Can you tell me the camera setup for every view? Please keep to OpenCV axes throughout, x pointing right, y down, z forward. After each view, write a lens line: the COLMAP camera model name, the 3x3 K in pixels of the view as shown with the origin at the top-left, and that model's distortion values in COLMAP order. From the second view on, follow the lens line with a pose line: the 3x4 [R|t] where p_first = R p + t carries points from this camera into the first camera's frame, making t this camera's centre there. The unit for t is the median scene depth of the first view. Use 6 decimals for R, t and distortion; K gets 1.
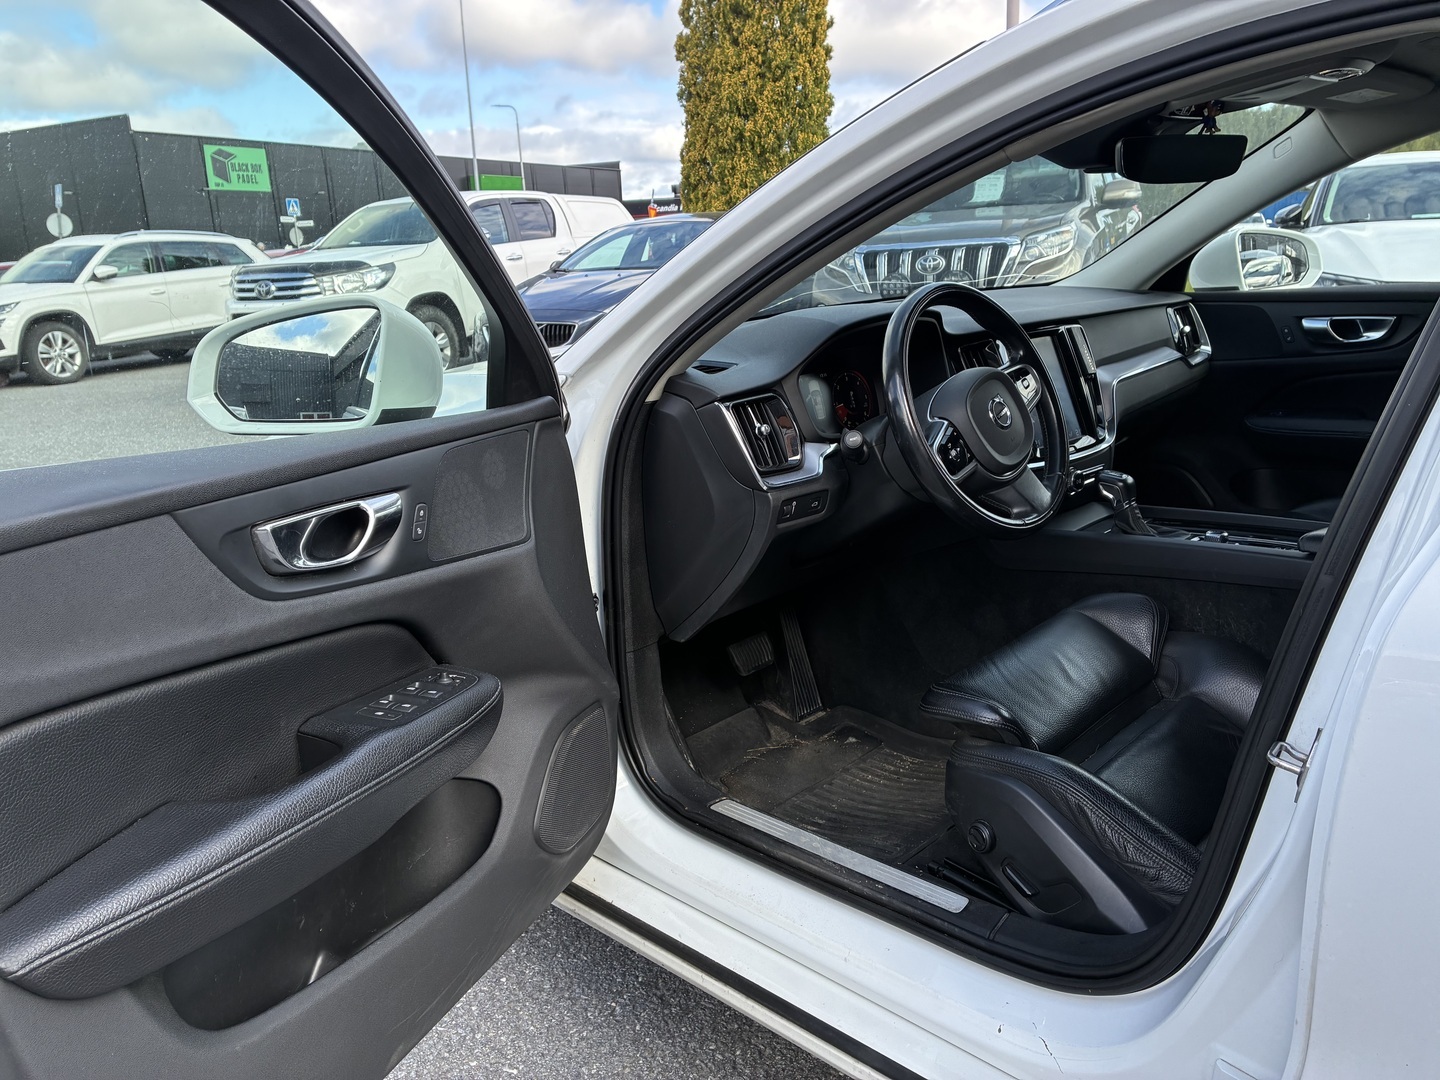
lens RADIAL K [[1088.3, 0, 711.1], [0, 1088.3, 523.9], [0, 0, 1]] dist [0.025679, -0.036502]
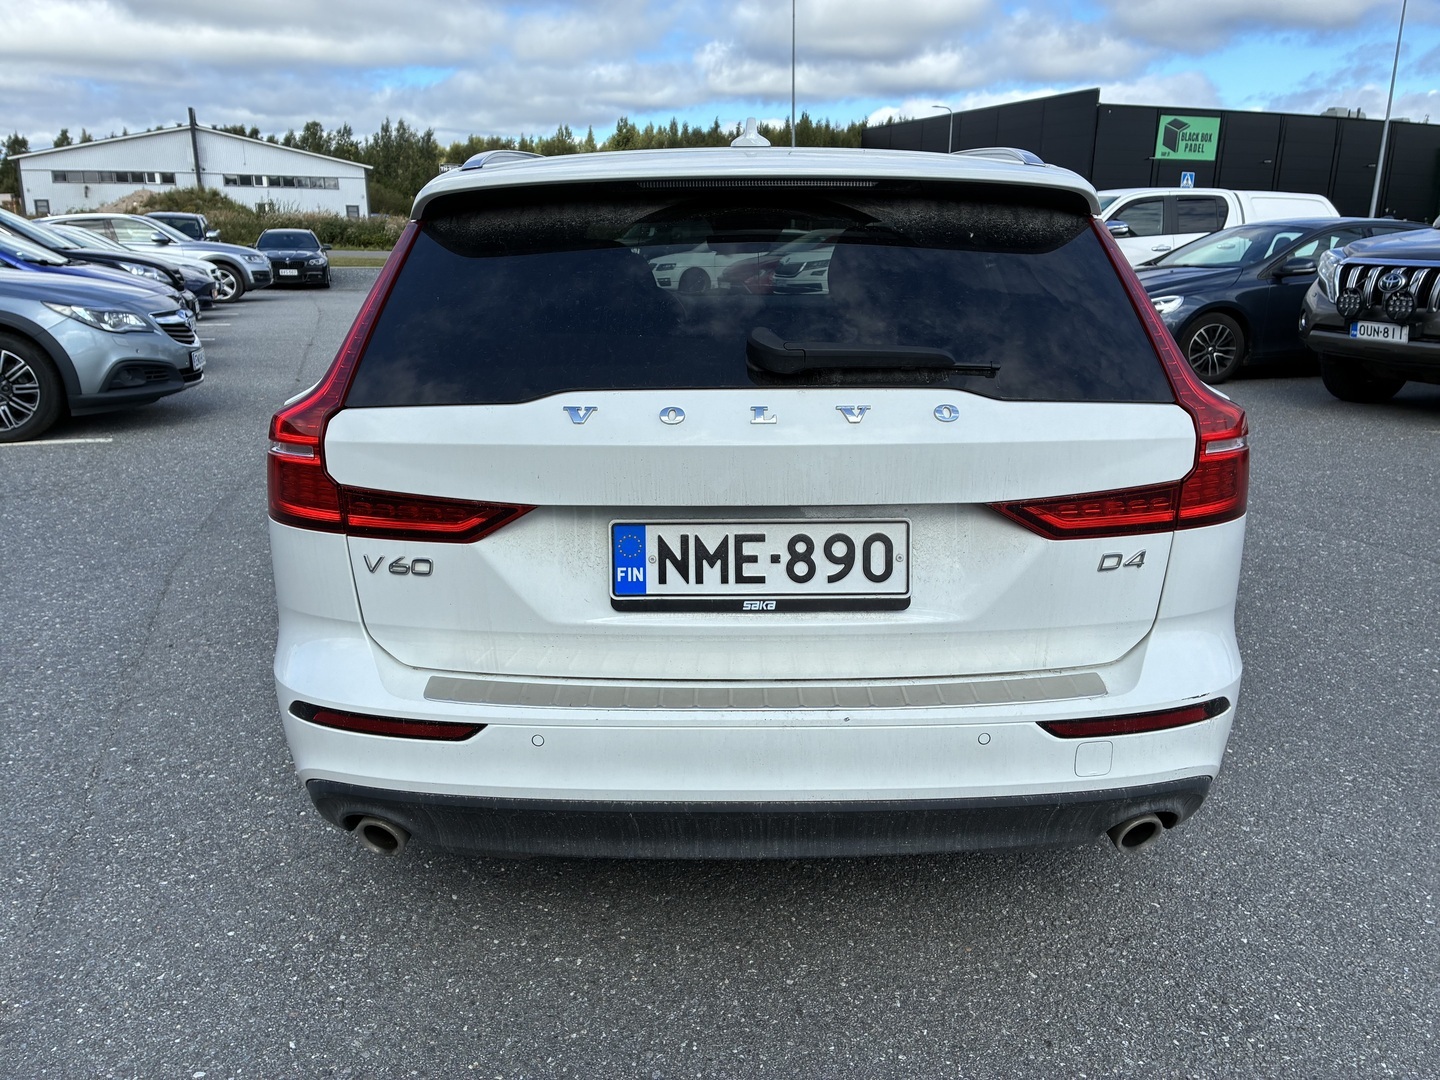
lens RADIAL K [[1088.3, 0, 753.6], [0, 1088.3, 546.8], [0, 0, 1]] dist [0.025679, -0.036502]
pose [[0.706058, 0.245295, -0.664314, 0.251502], [-0.212170, 0.968273, 0.132028, 0.000234], [0.675623, 0.047728, 0.735701, -0.085711]]
